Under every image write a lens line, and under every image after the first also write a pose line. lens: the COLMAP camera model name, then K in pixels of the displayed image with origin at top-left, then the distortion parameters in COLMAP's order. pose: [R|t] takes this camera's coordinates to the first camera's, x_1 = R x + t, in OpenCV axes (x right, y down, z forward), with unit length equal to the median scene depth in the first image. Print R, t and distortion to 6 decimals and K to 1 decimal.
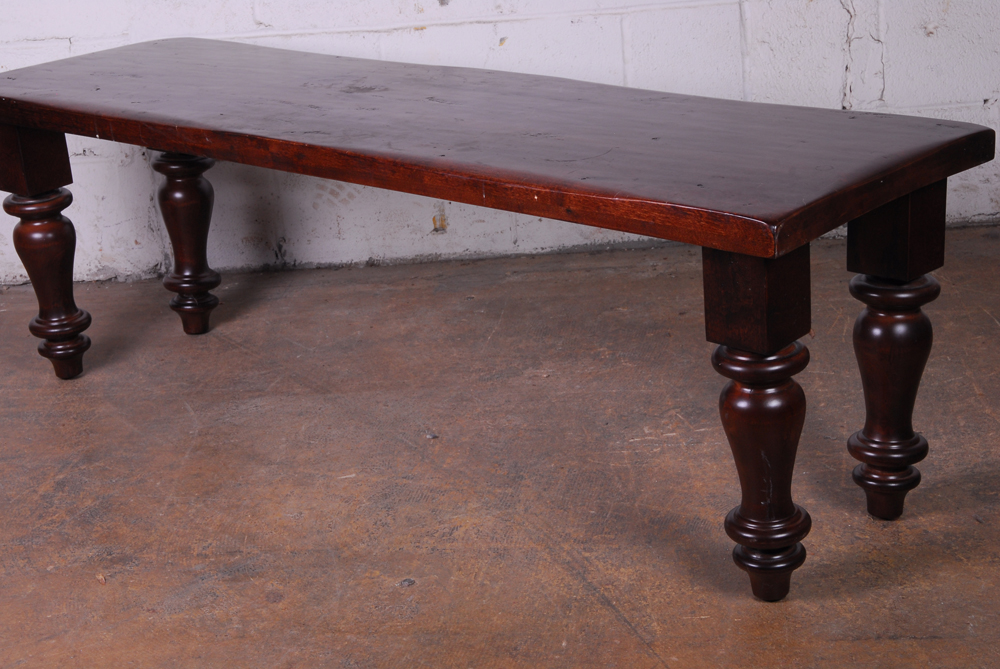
lens RADIAL K [[2010.8, 0, 500.1], [0, 2010.8, 353.5], [0, 0, 1]] dist [0.077532, 0.013067]
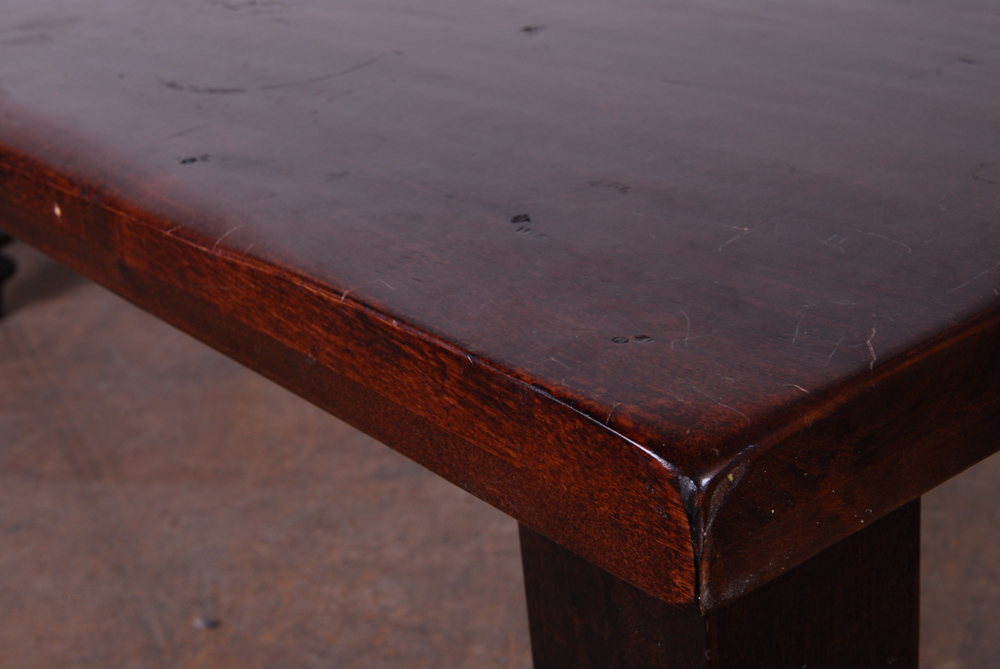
lens RADIAL K [[1844.9, 0, 500.0], [0, 1844.9, 334.5], [0, 0, 1]] dist [-0.026174, -0.068795]
pose [[0.983400, 0.064334, -0.169666, 0.118576], [-0.051257, 0.995447, 0.080363, -0.074844], [0.174063, -0.070332, 0.982220, 0.643603]]
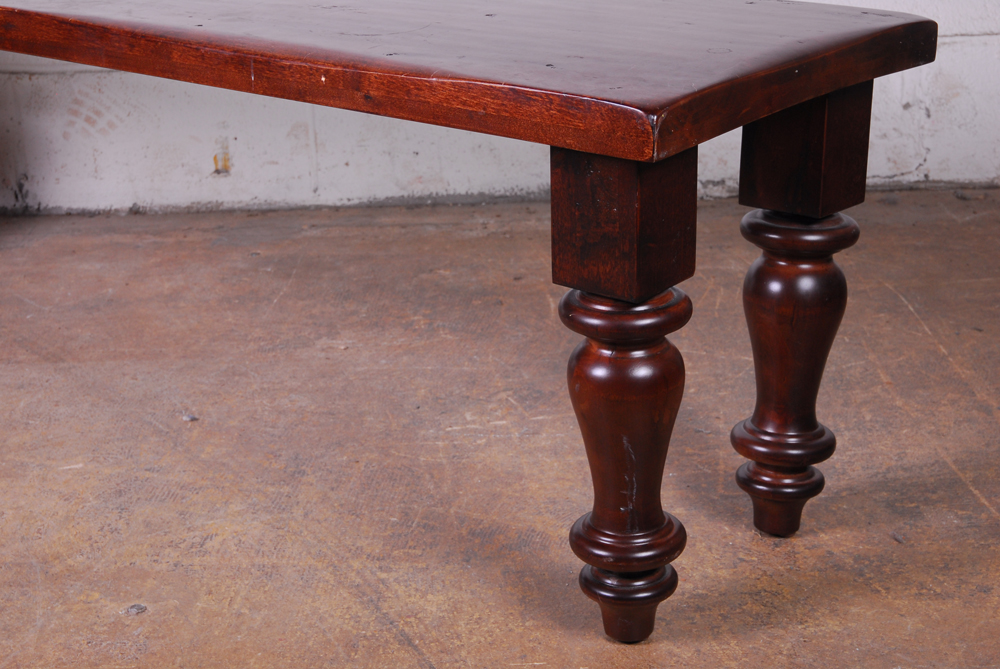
lens RADIAL K [[2067.8, 0, 500.0], [0, 2067.8, 334.5], [0, 0, 1]] dist [0.055866, -0.024800]
pose [[0.996075, 0.028483, 0.083804, 0.018764], [-0.027006, 0.999460, -0.018703, 0.023186], [-0.084292, 0.016366, 0.996307, 0.224557]]
